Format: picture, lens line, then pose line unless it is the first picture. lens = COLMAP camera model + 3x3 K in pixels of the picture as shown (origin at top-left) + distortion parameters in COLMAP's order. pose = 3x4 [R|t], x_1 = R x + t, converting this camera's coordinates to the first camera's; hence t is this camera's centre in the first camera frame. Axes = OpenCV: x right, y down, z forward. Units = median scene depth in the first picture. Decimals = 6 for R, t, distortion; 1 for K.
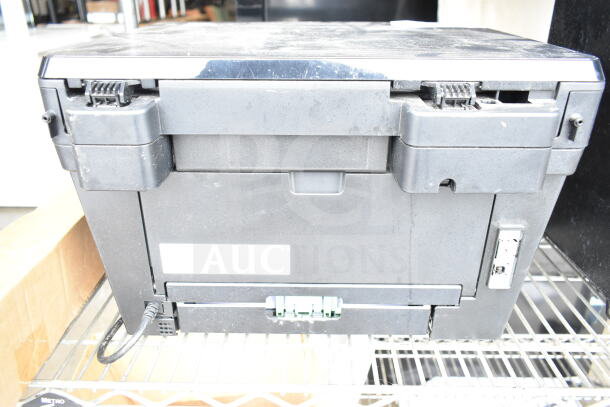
lens RADIAL K [[468.6, 0, 305.0], [0, 468.6, 203.5], [0, 0, 1]] dist [-0.009385, 0.003198]
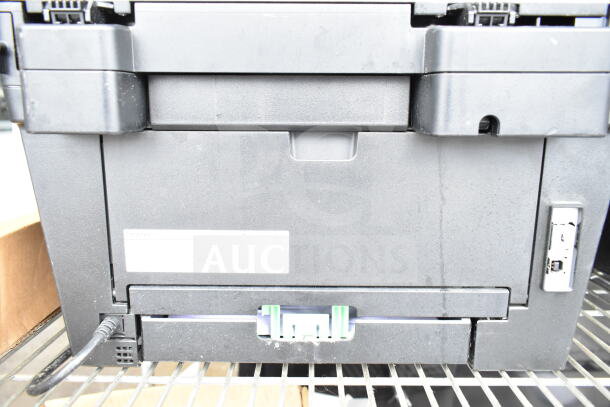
lens RADIAL K [[468.6, 0, 305.0], [0, 468.6, 203.5], [0, 0, 1]] dist [-0.009385, 0.003198]
pose [[0.999976, -0.000294, 0.006915, -0.010733], [0.001973, 0.969768, -0.244019, 0.231325], [-0.006634, 0.244027, 0.969746, 0.216519]]
